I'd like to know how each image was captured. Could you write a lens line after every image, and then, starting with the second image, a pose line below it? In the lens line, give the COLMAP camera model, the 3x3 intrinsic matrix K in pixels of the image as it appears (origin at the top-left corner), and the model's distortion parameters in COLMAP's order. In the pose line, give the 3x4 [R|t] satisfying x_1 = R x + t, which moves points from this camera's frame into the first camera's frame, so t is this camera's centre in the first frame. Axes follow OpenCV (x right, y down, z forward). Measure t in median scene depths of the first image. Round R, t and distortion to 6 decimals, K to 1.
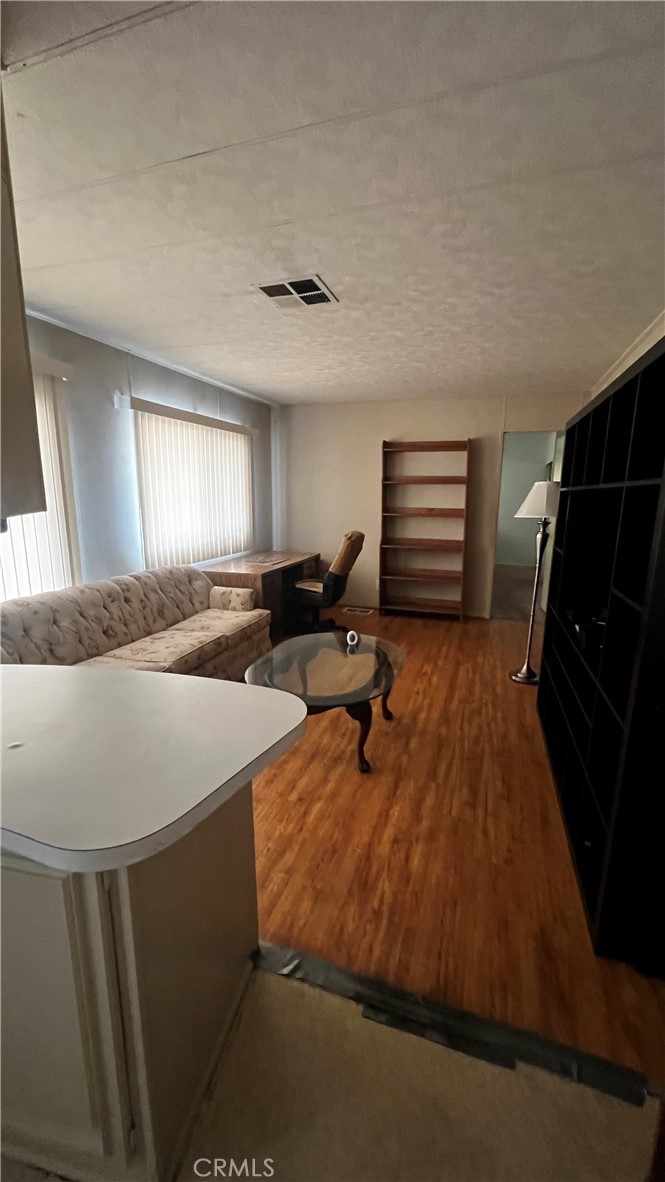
lens RADIAL K [[469.8, 0, 329.3], [0, 469.8, 589.5], [0, 0, 1]] dist [-0.004152, 0.000449]
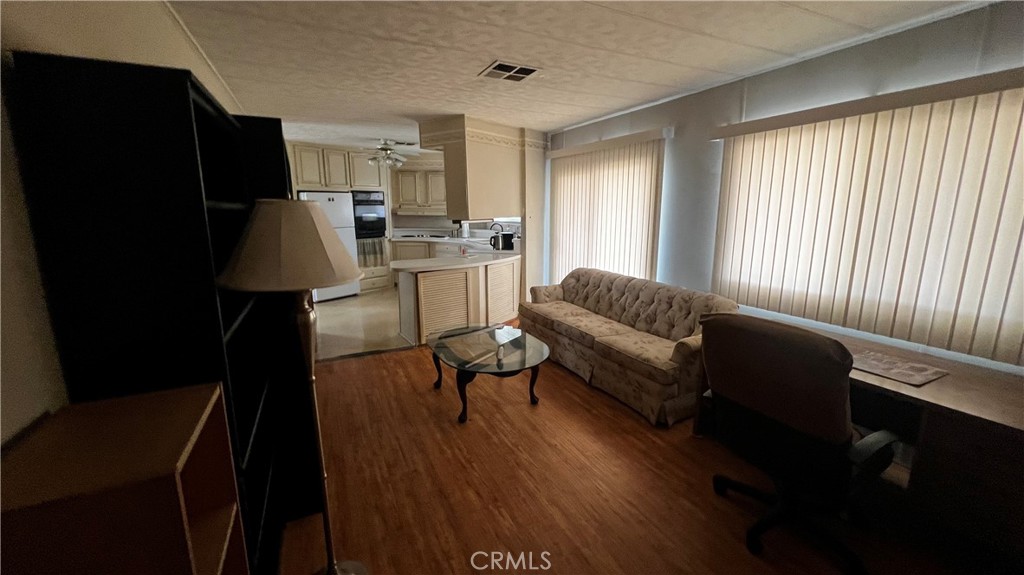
lens RADIAL K [[407.0, 0, 511.7], [0, 407.0, 286.4], [0, 0, 1]] dist [-0.004152, 0.000449]
pose [[-0.706739, 0.125278, -0.696294, 0.743097], [-0.150869, 0.934870, 0.321335, -0.383637], [0.691201, 0.332149, -0.641809, 1.767148]]
